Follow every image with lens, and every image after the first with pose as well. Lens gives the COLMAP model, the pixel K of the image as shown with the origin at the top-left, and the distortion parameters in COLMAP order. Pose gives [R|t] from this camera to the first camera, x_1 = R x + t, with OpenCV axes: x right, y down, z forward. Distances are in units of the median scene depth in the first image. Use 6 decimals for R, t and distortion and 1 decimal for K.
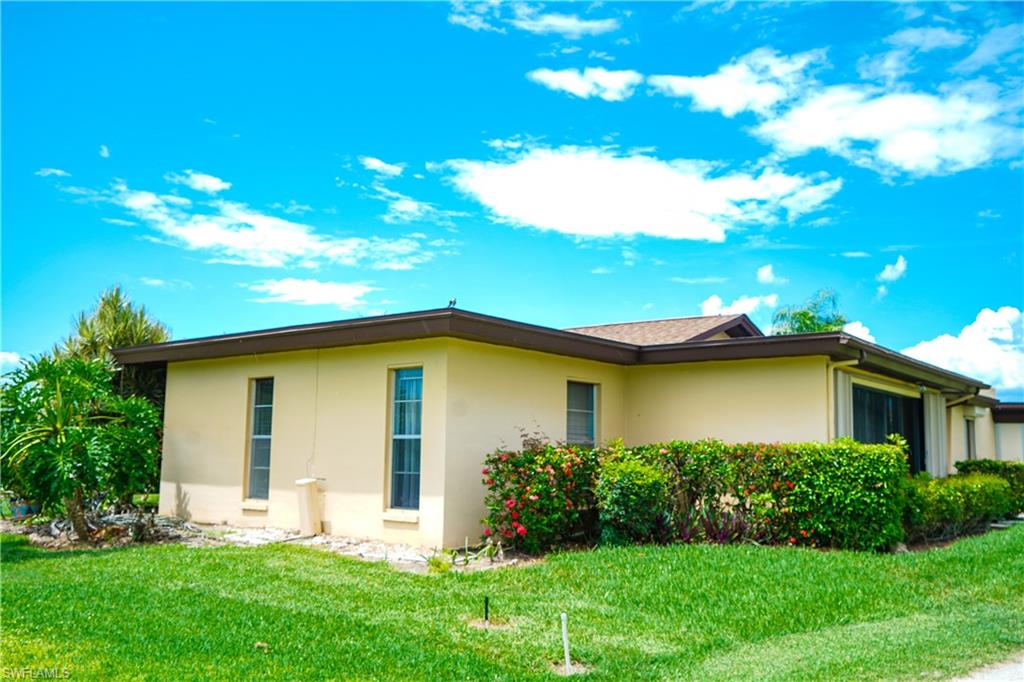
lens RADIAL K [[932.3, 0, 512.0], [0, 932.3, 341.0], [0, 0, 1]] dist [0.041728, -0.006122]
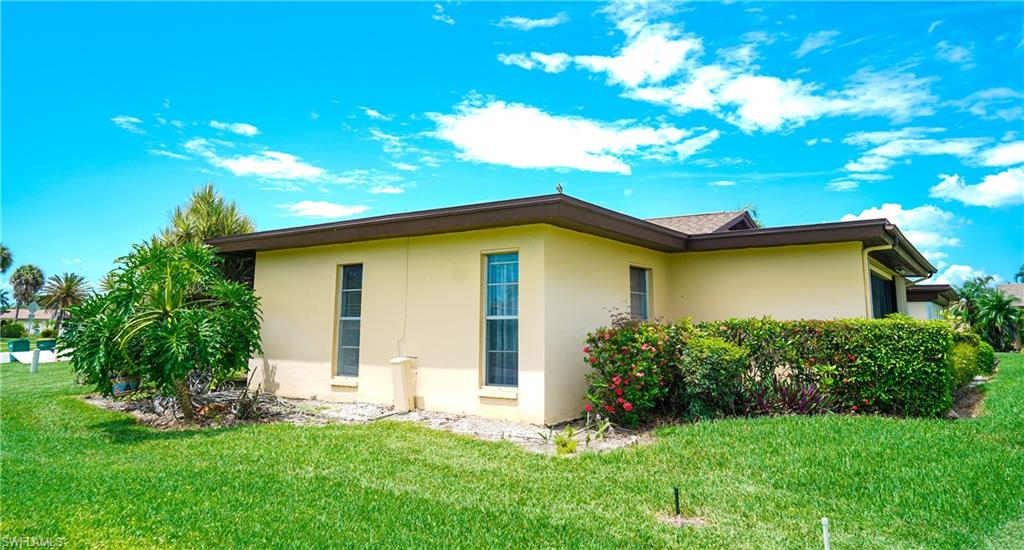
lens RADIAL K [[687.6, 0, 530.4], [0, 687.6, 198.8], [0, 0, 1]] dist [-0.033220, 0.035421]
pose [[0.996562, 0.006267, 0.082612, -0.143556], [-0.000408, 0.997494, -0.070755, 0.022240], [-0.082849, 0.070478, 0.994067, 0.200593]]
